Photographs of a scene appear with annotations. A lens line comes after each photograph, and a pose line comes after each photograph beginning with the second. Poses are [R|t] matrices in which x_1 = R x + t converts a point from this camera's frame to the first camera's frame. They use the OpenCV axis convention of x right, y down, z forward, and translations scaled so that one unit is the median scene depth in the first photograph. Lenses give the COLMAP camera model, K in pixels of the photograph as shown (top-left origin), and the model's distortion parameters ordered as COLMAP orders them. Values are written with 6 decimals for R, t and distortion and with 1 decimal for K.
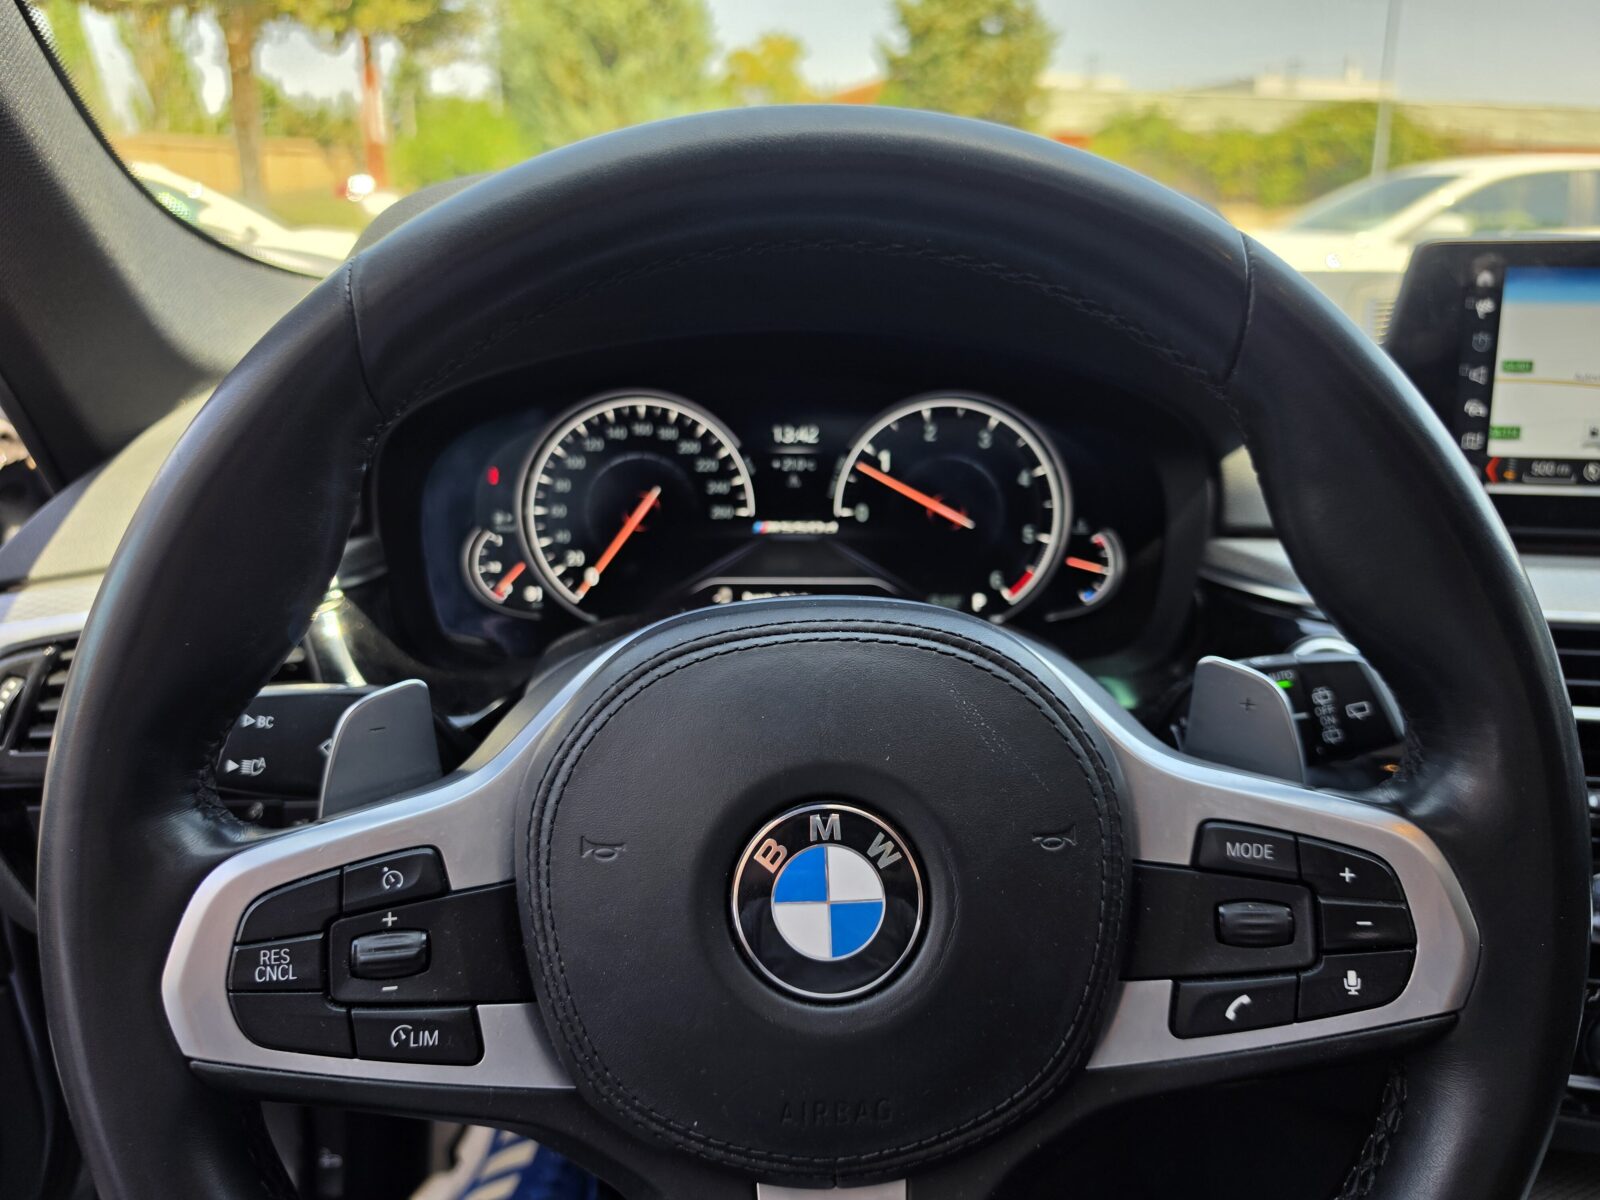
lens RADIAL K [[1175.9, 0, 798.2], [0, 1175.9, 584.7], [0, 0, 1]] dist [0.029900, -0.079803]
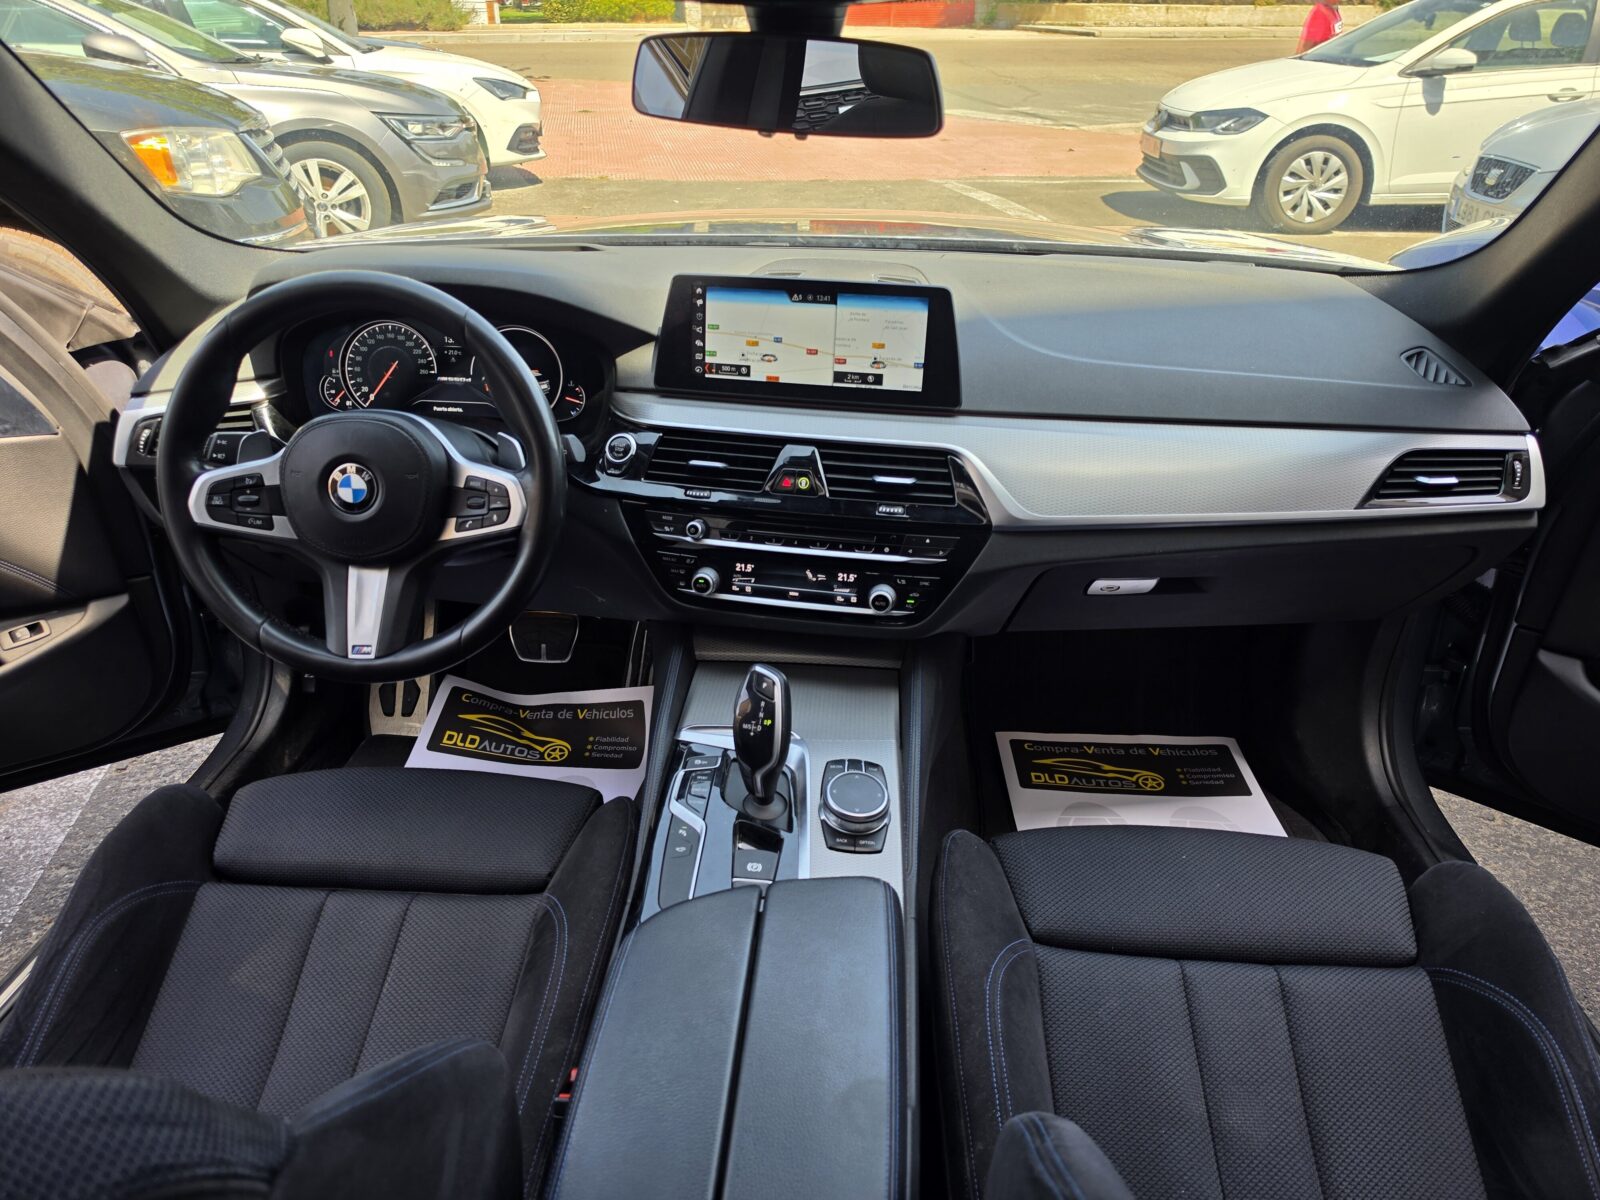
lens RADIAL K [[1123.9, 0, 795.0], [0, 1123.9, 597.9], [0, 0, 1]] dist [0.114745, -0.199736]
pose [[0.996527, 0.044693, -0.070267, 0.890136], [-0.031224, 0.982755, 0.182259, -0.055272], [0.077201, -0.179432, 0.980737, -1.339517]]
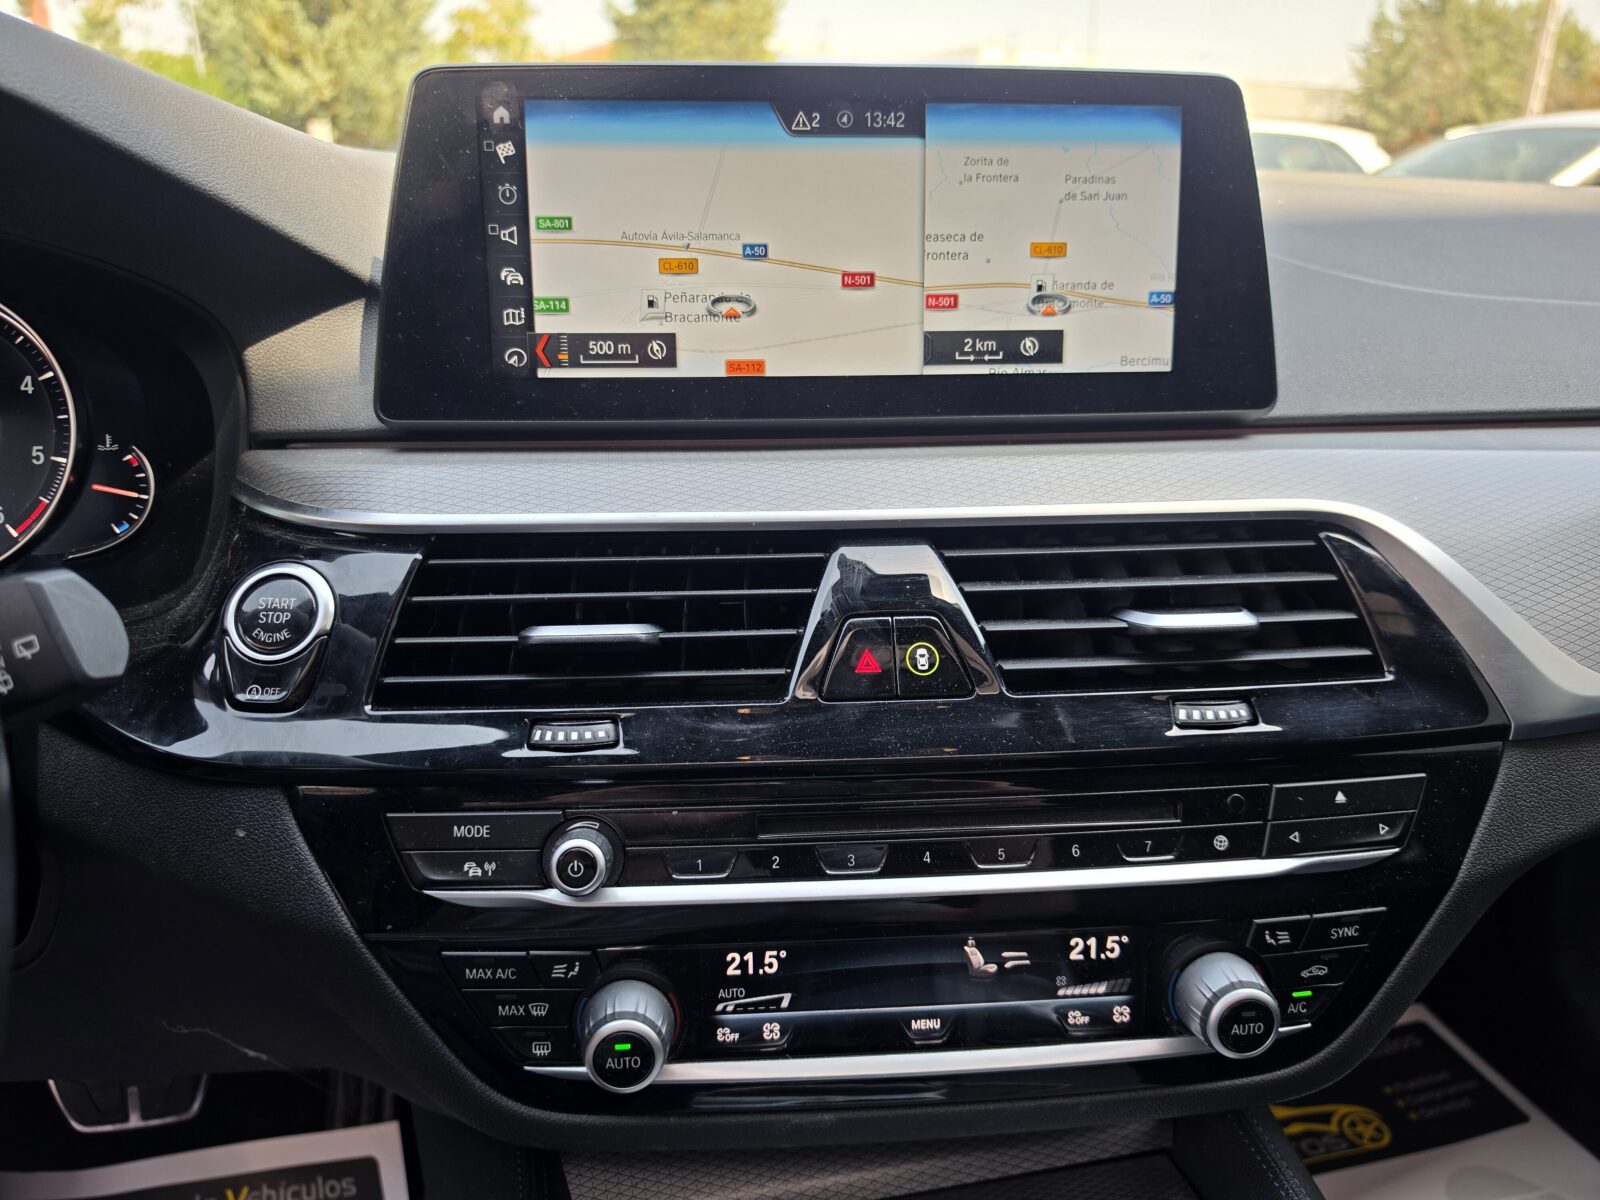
lens RADIAL K [[1157.2, 0, 782.9], [0, 1157.2, 605.1], [0, 0, 1]] dist [0.042346, -0.076685]
pose [[0.981774, -0.064076, 0.178926, 0.548451], [0.055787, 0.997140, 0.050988, 0.046769], [-0.181681, -0.040077, 0.982541, 0.133192]]
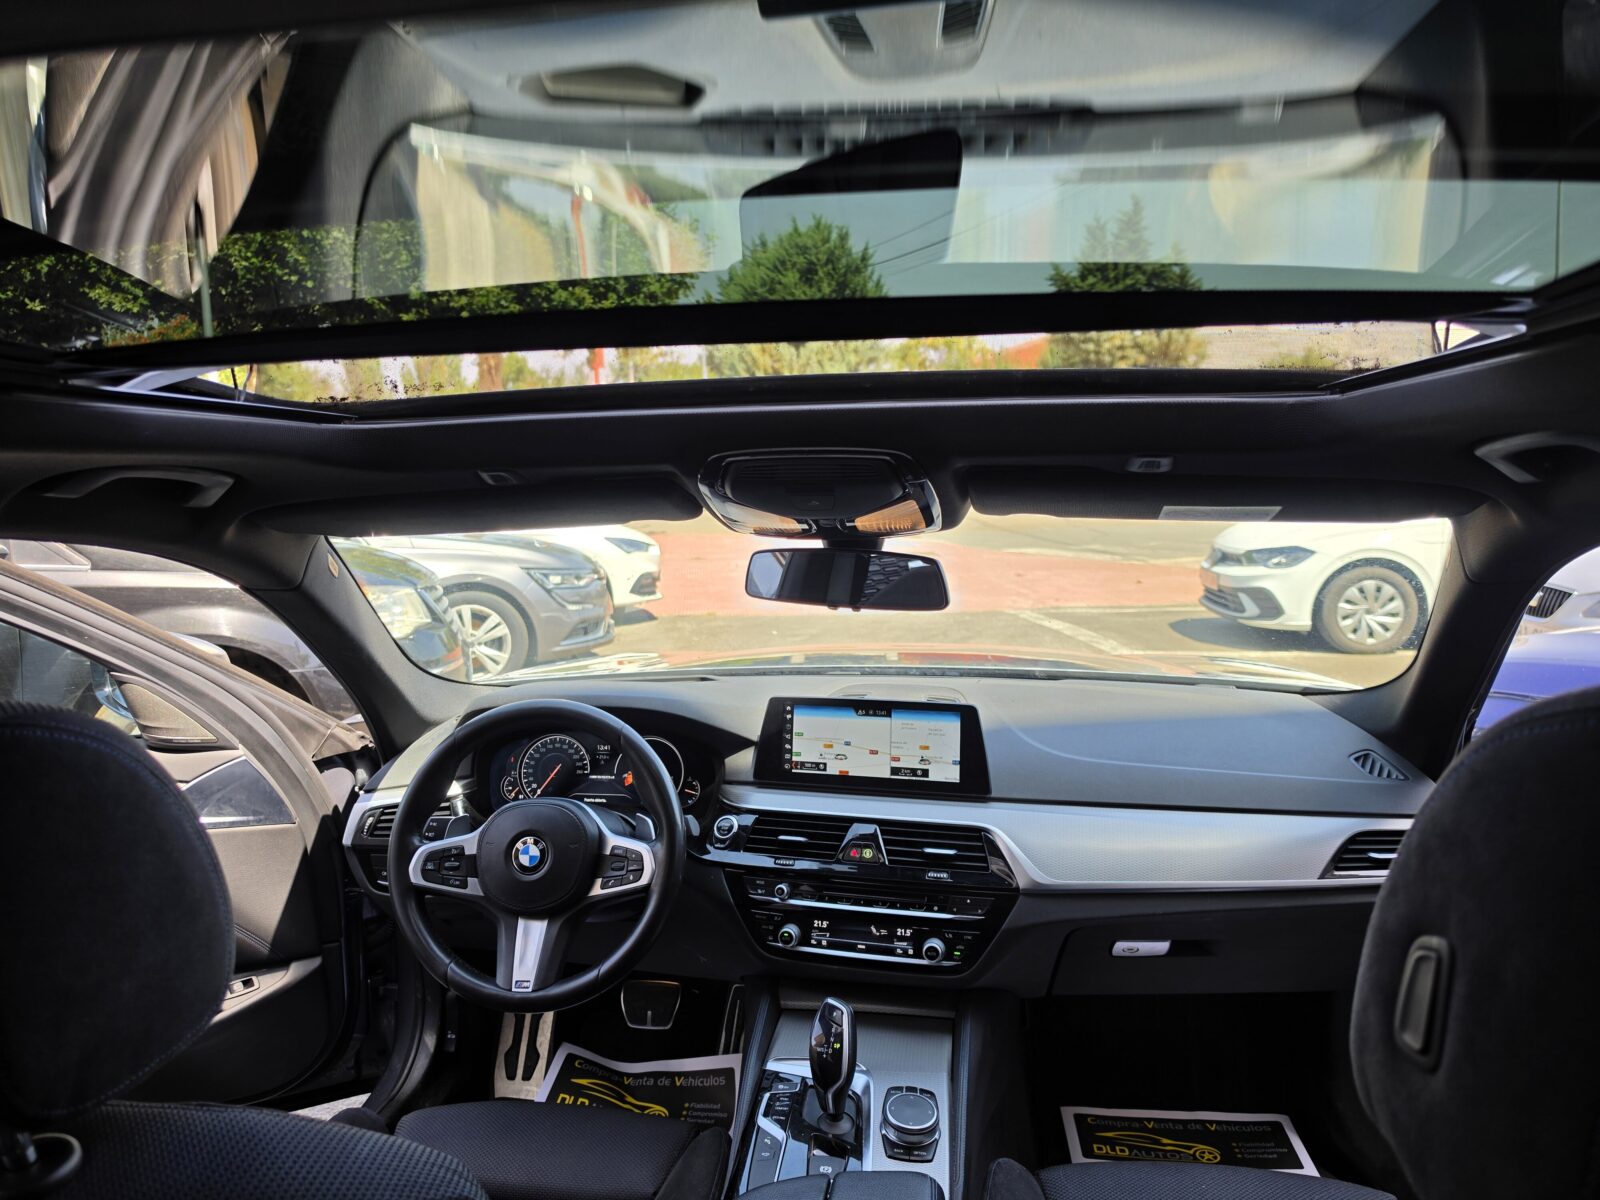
lens RADIAL K [[1123.9, 0, 795.0], [0, 1123.9, 597.9], [0, 0, 1]] dist [0.114745, -0.199736]
pose [[0.986974, -0.000449, -0.160882, 1.011528], [-0.028185, 0.984048, -0.175655, -0.003410], [0.158394, 0.177902, 0.971217, -1.985730]]
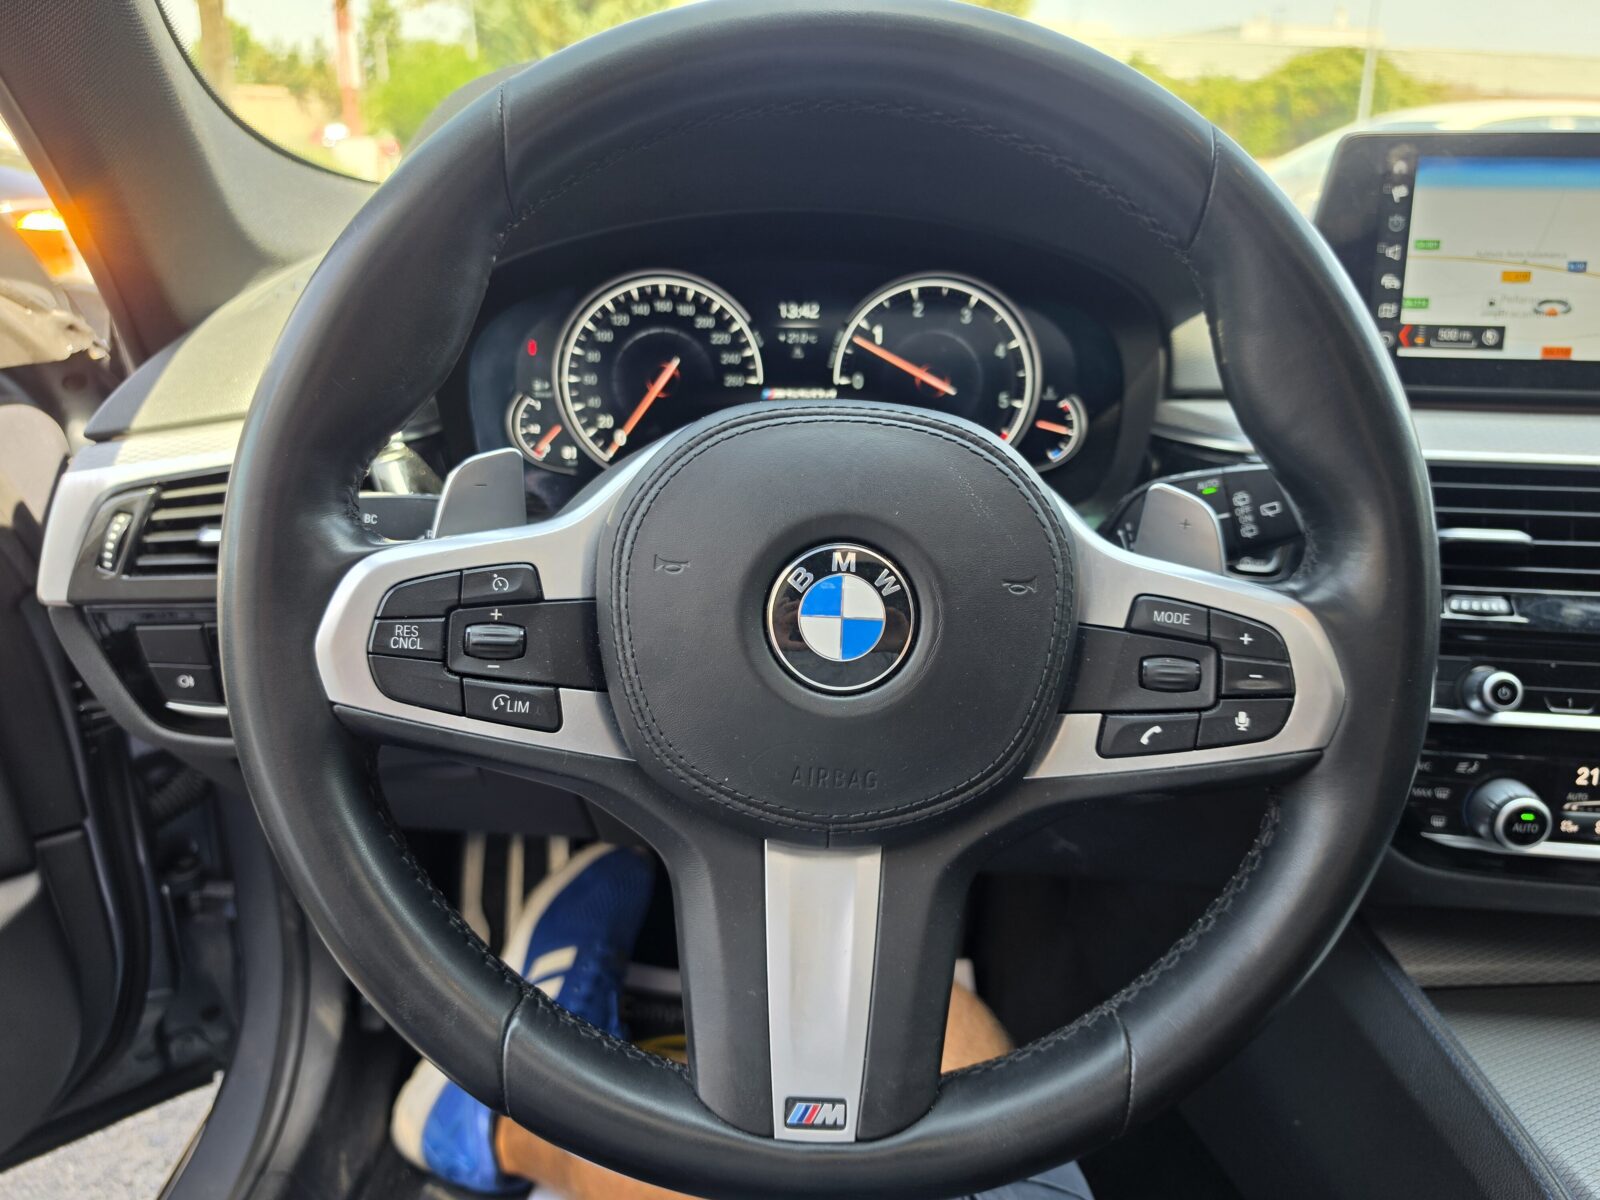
lens RADIAL K [[1168.0, 0, 800.4], [0, 1168.0, 609.5], [0, 0, 1]] dist [0.008366, -0.028182]
pose [[0.999848, -0.003973, 0.016994, -0.021307], [0.002945, 0.998188, 0.060106, 0.091440], [-0.017202, -0.060047, 0.998047, -0.137694]]
